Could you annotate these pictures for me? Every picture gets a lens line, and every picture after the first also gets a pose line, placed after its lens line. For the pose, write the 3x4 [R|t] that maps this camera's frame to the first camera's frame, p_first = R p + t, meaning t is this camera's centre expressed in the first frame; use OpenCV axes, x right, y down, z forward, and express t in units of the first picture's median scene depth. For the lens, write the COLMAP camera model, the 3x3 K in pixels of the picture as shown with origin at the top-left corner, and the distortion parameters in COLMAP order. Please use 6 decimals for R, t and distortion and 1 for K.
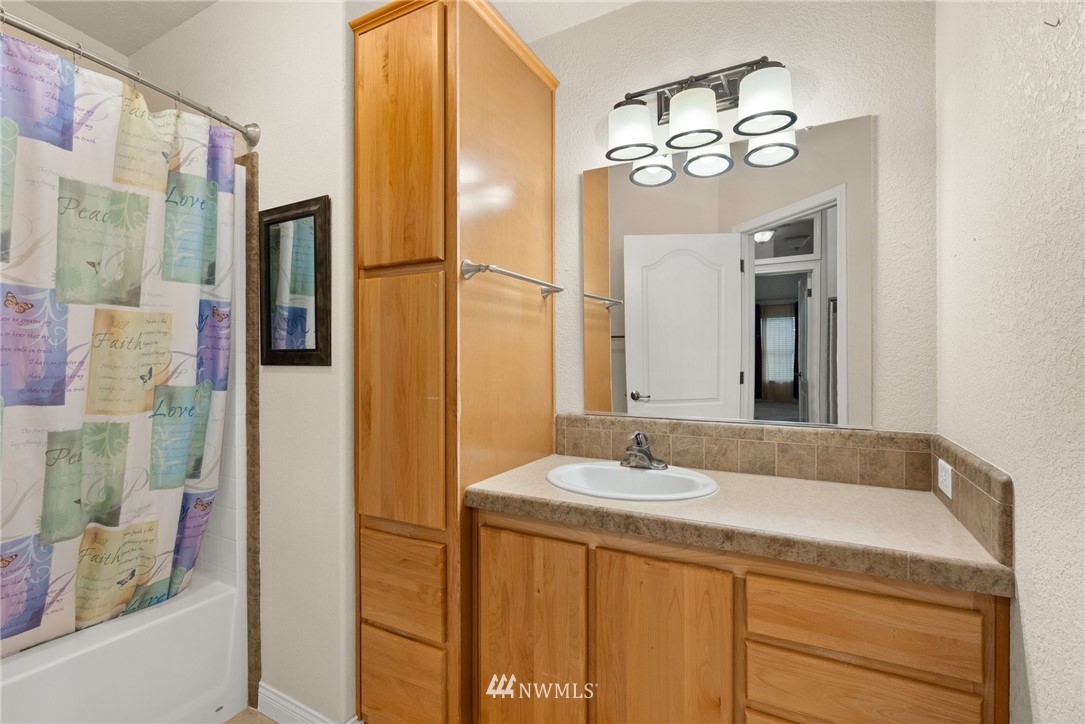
lens RADIAL K [[490.5, 0, 543.5], [0, 490.5, 360.1], [0, 0, 1]] dist [-0.017597, 0.000141]
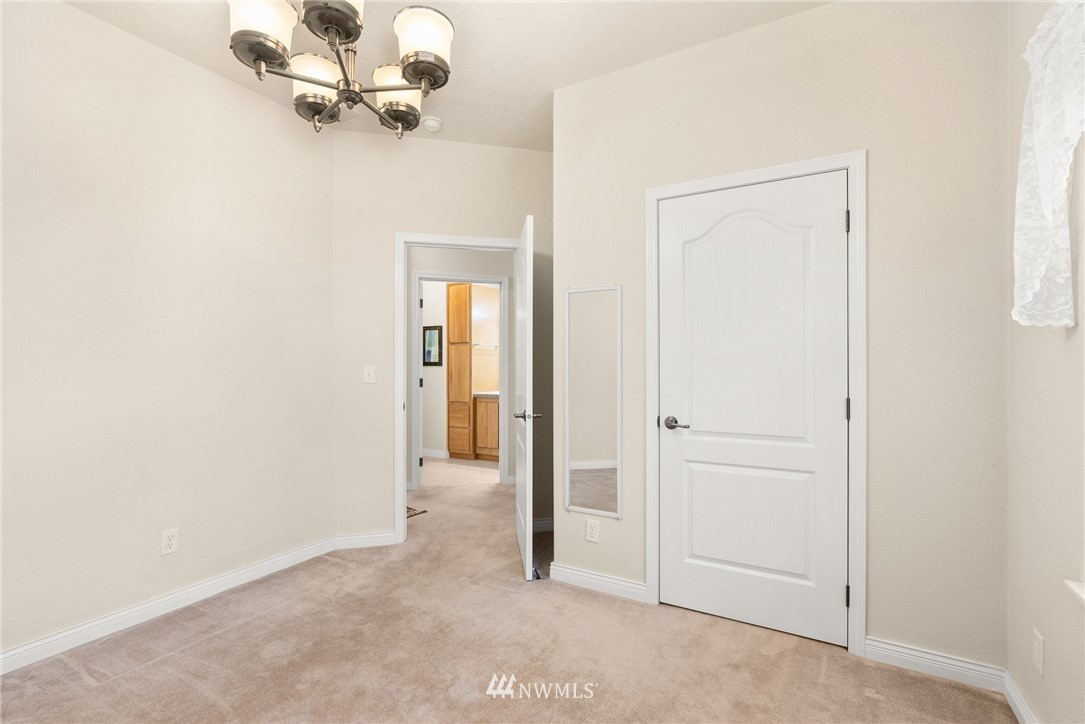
lens RADIAL K [[490.5, 0, 542.4], [0, 490.5, 363.5], [0, 0, 1]] dist [-0.017597, 0.000141]
pose [[0.999434, 0.003764, -0.033428, 0.595612], [-0.003841, 0.999990, -0.002239, -0.003032], [0.033419, 0.002366, 0.999439, -3.344558]]
